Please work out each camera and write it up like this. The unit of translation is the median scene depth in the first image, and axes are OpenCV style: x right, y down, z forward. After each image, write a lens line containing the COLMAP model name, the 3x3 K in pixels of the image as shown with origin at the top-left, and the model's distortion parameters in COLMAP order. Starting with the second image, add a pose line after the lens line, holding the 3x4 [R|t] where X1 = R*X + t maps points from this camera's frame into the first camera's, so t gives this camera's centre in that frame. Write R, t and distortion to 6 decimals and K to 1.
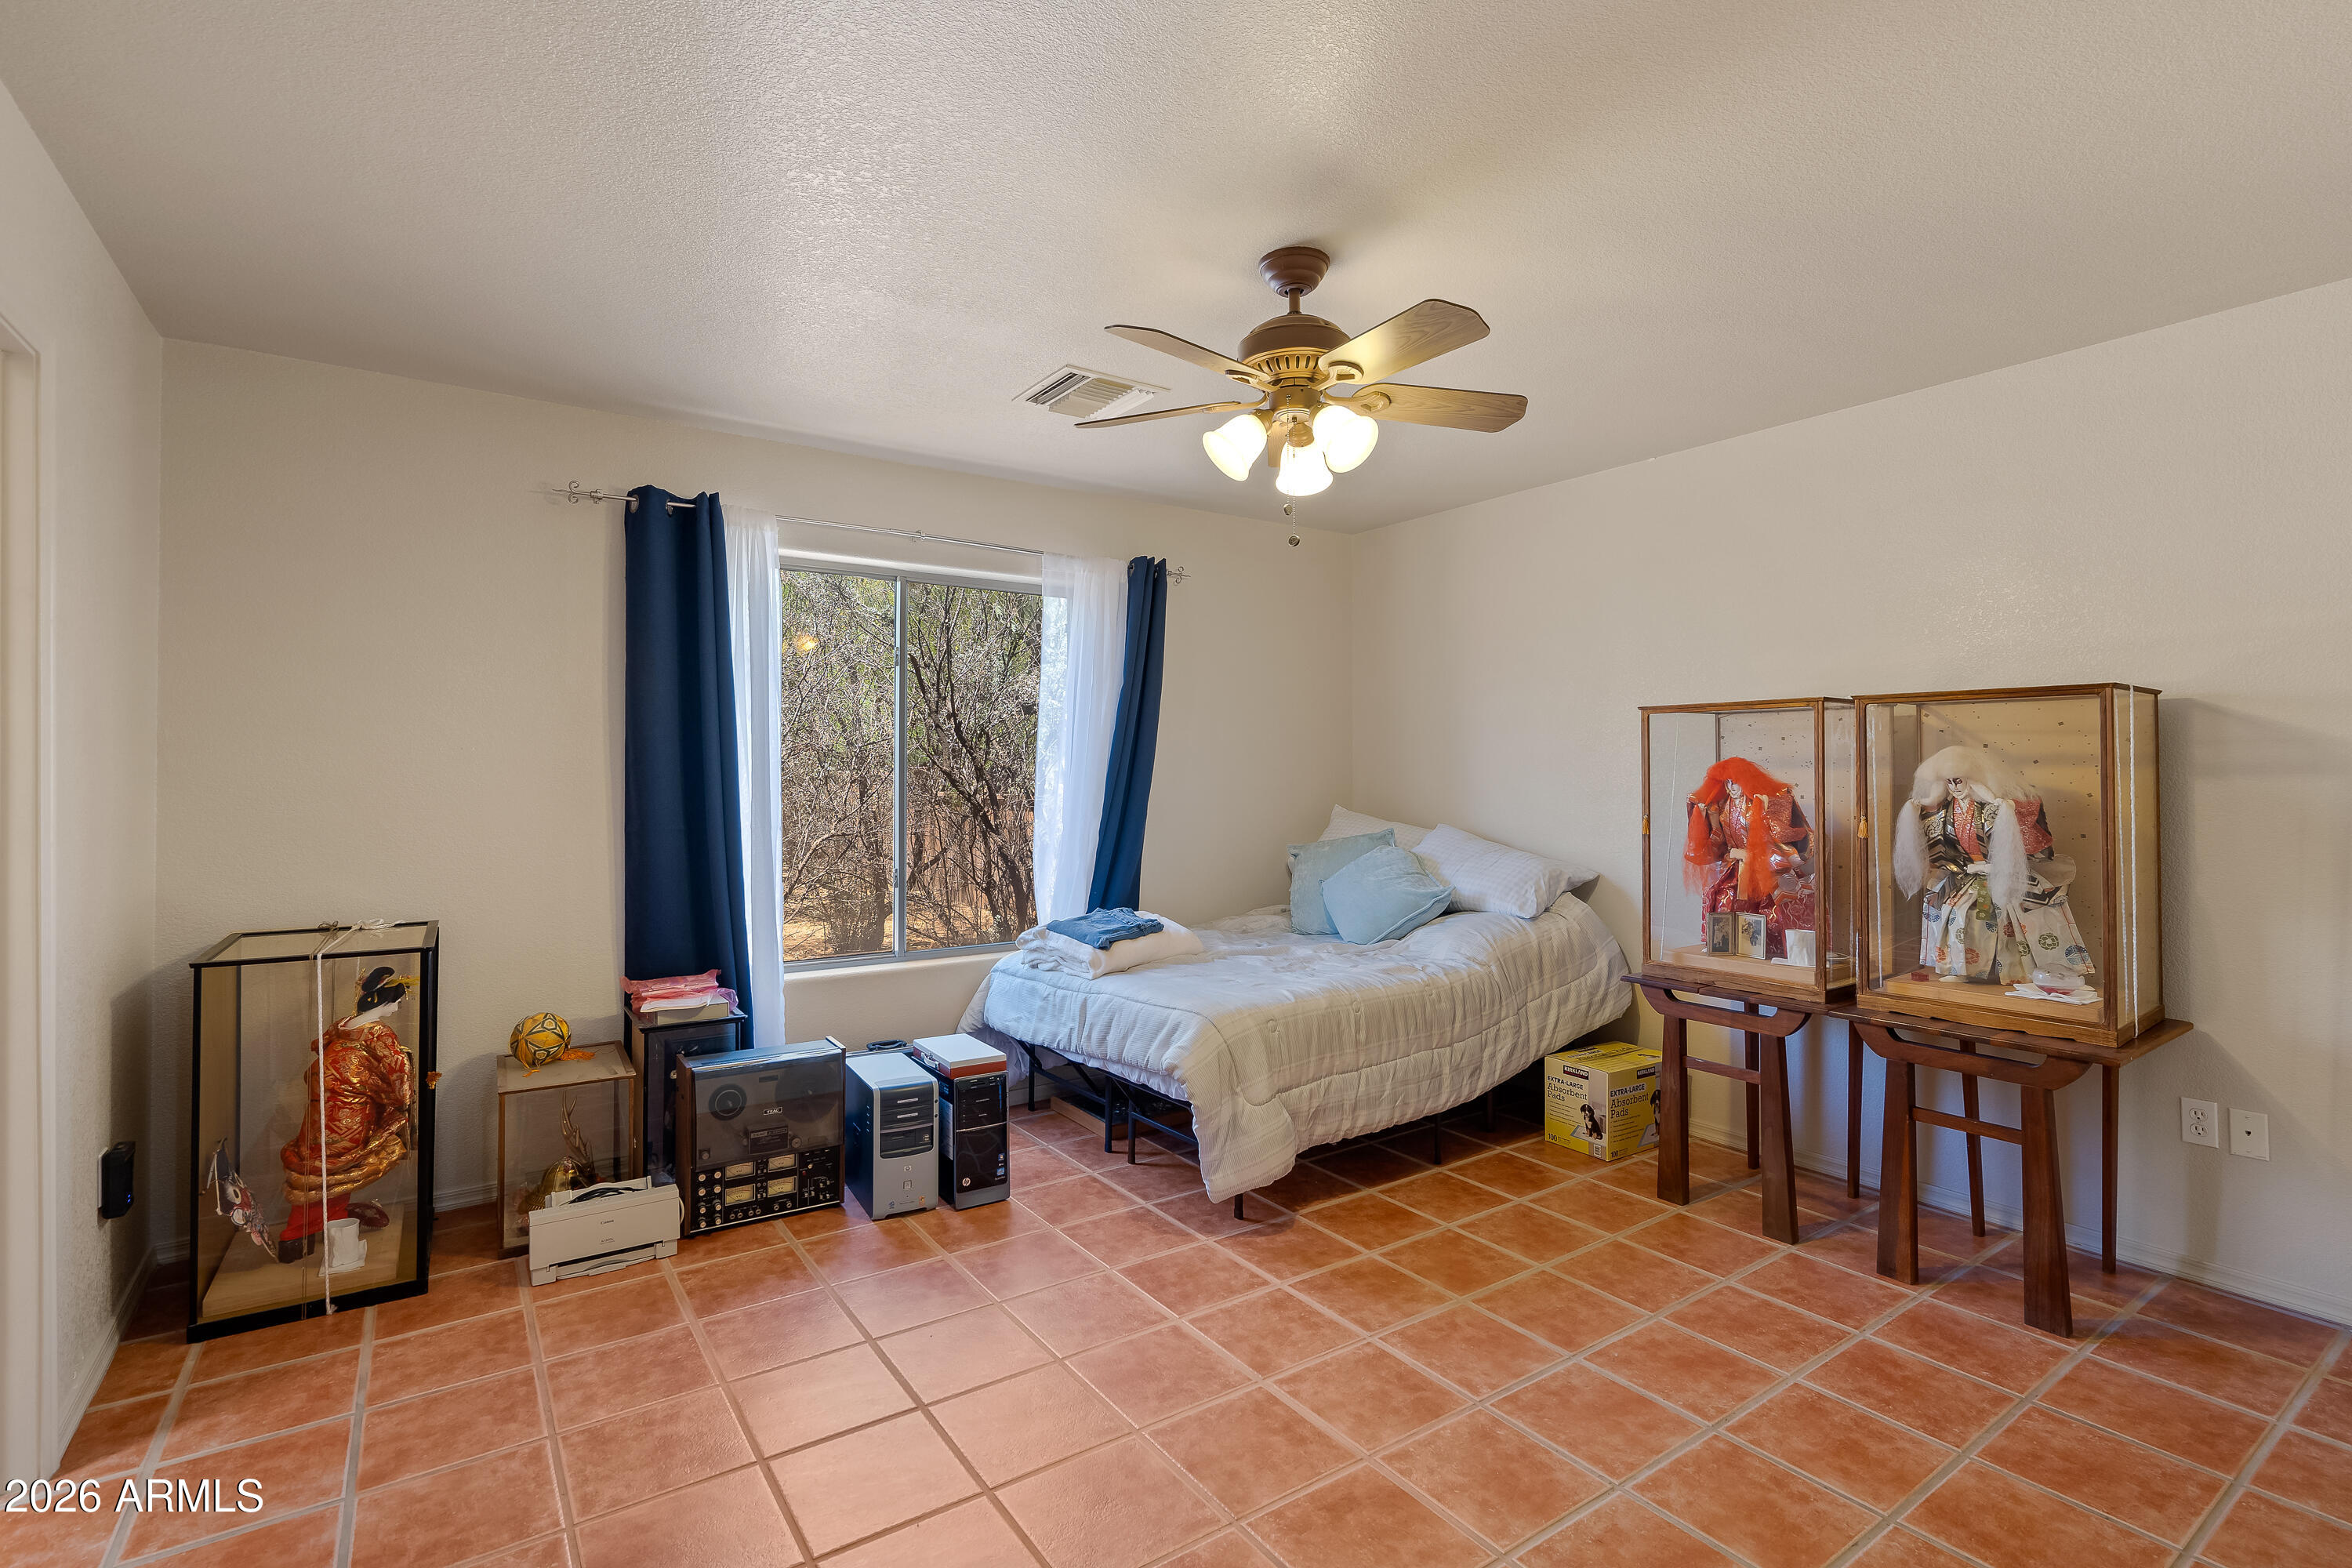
lens RADIAL K [[1073.6, 0, 1168.7], [0, 1073.6, 766.2], [0, 0, 1]] dist [-0.007465, 0.004797]
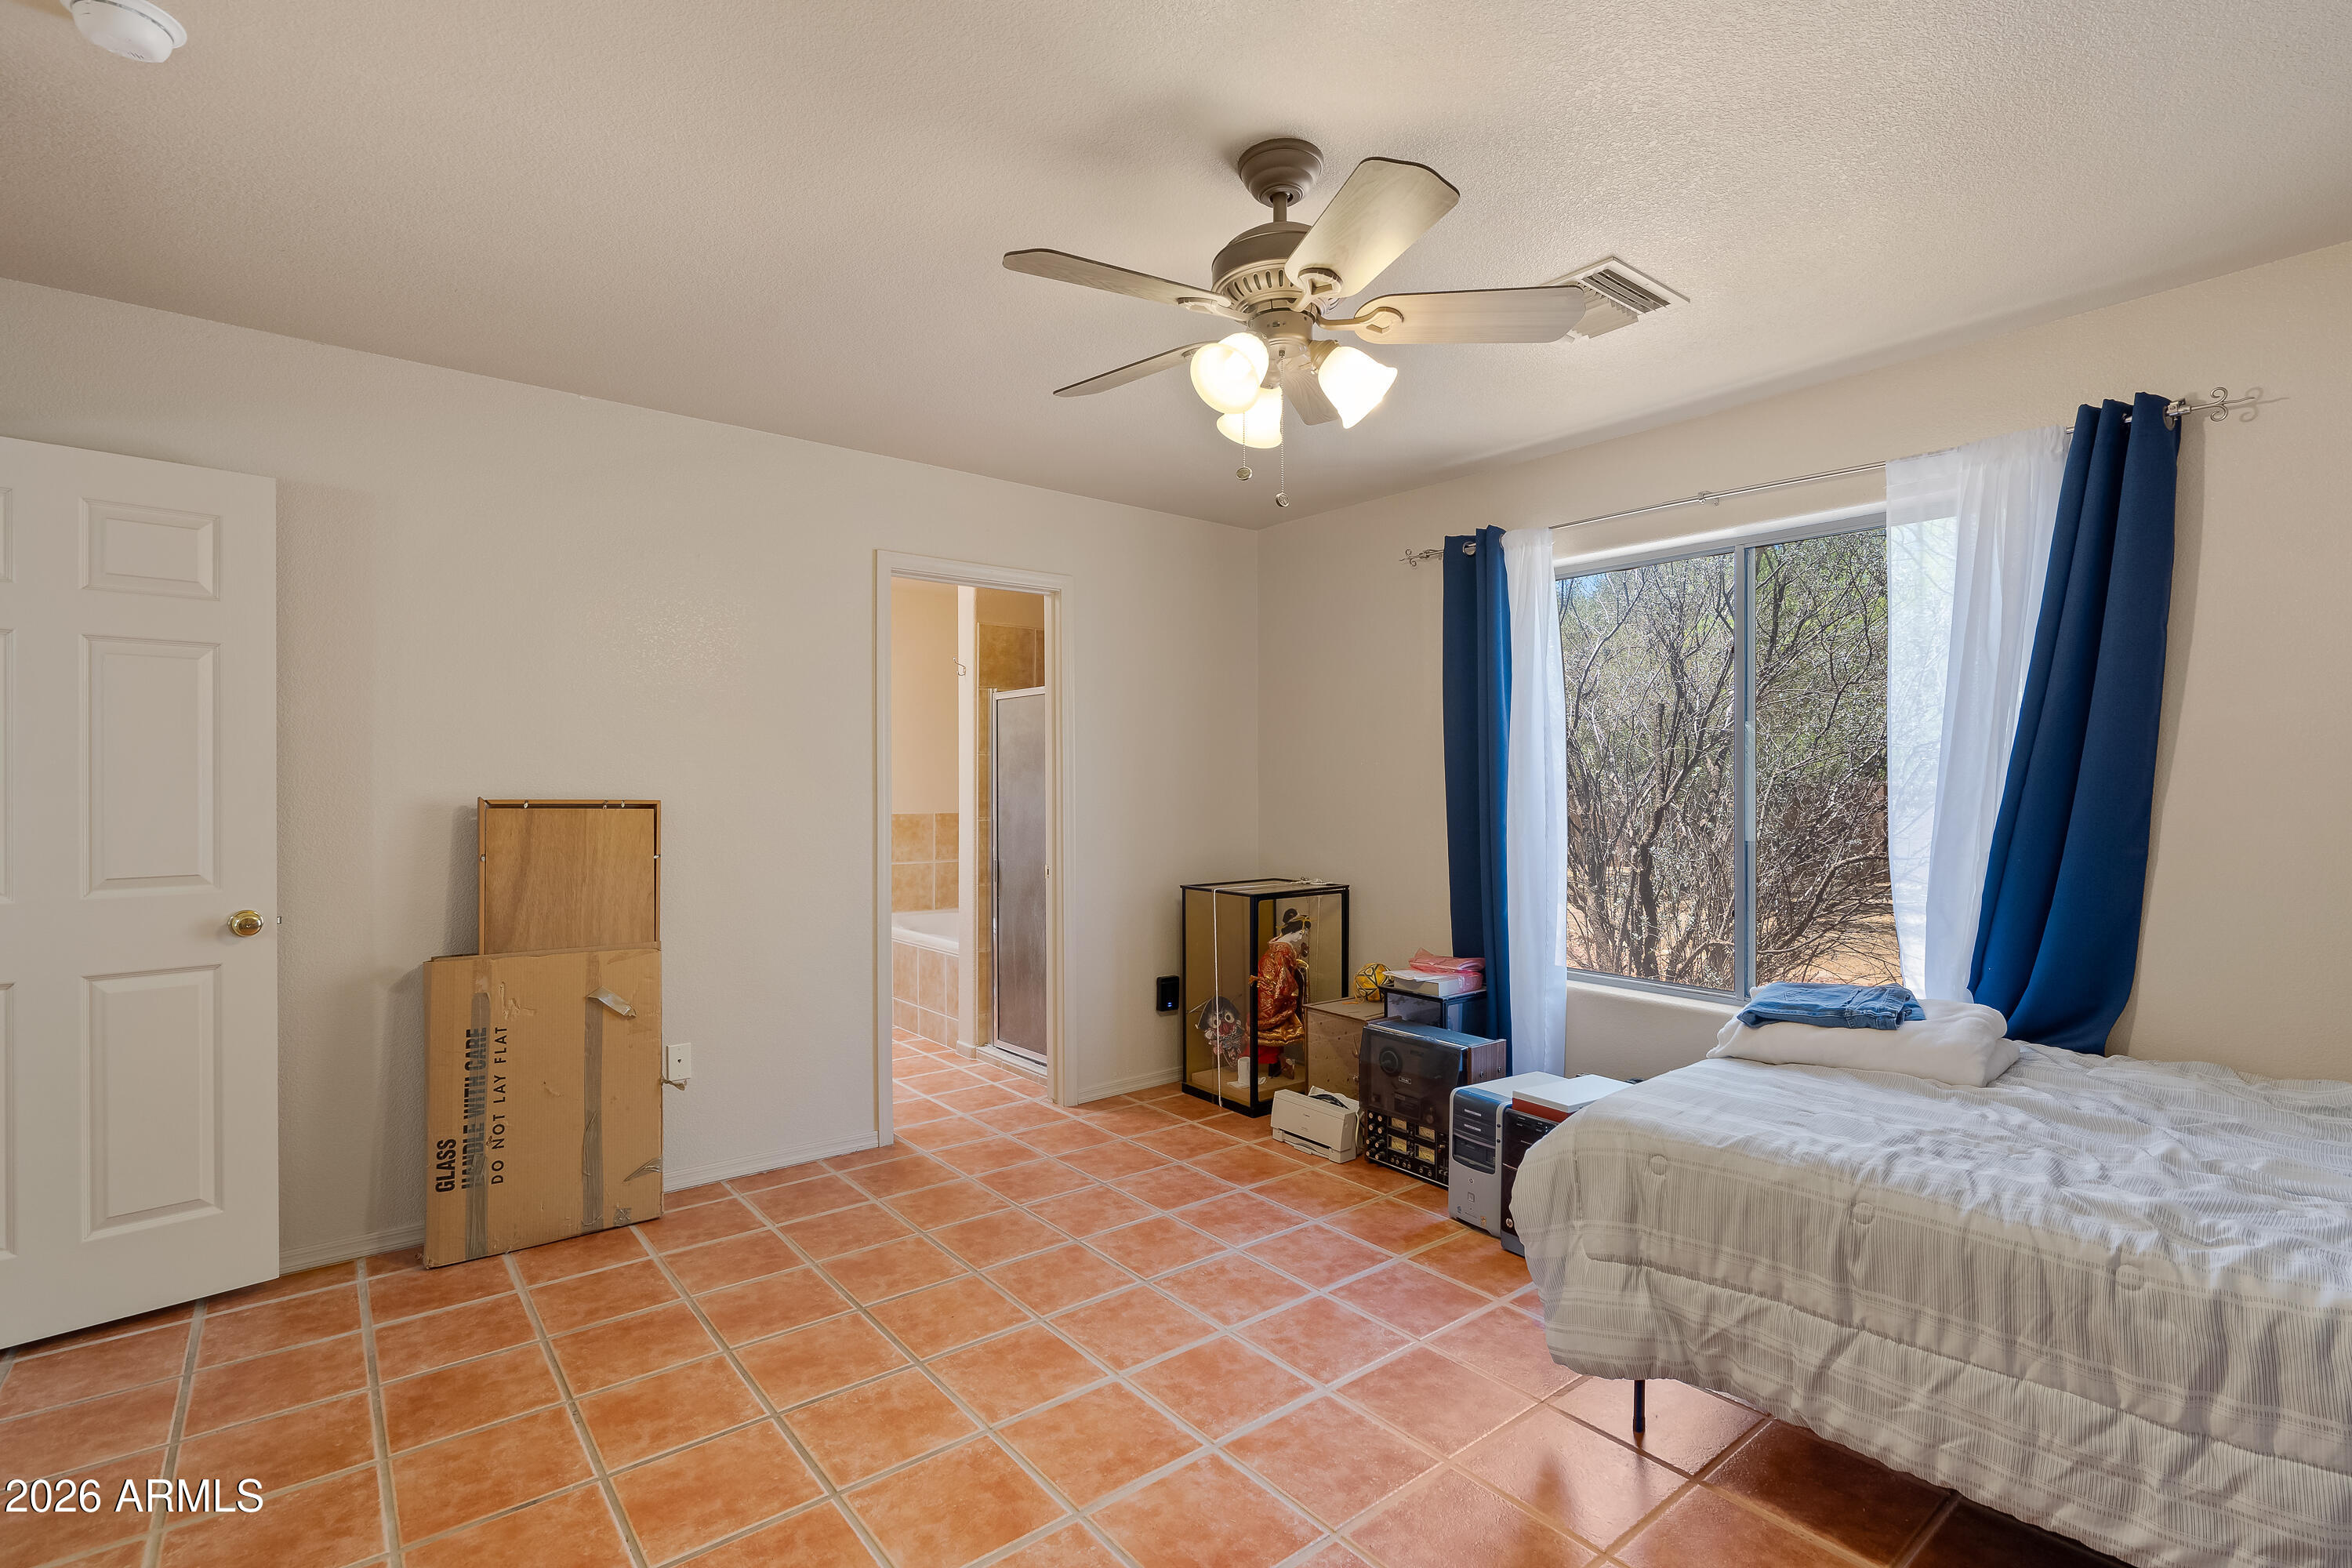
lens RADIAL K [[1073.6, 0, 1171.3], [0, 1073.6, 792.4], [0, 0, 1]] dist [-0.007465, 0.004797]
pose [[0.089453, 0.010159, -0.995939, 0.762732], [0.008594, 0.999903, 0.010972, 0.003345], [0.995954, -0.009541, 0.089357, 0.682639]]
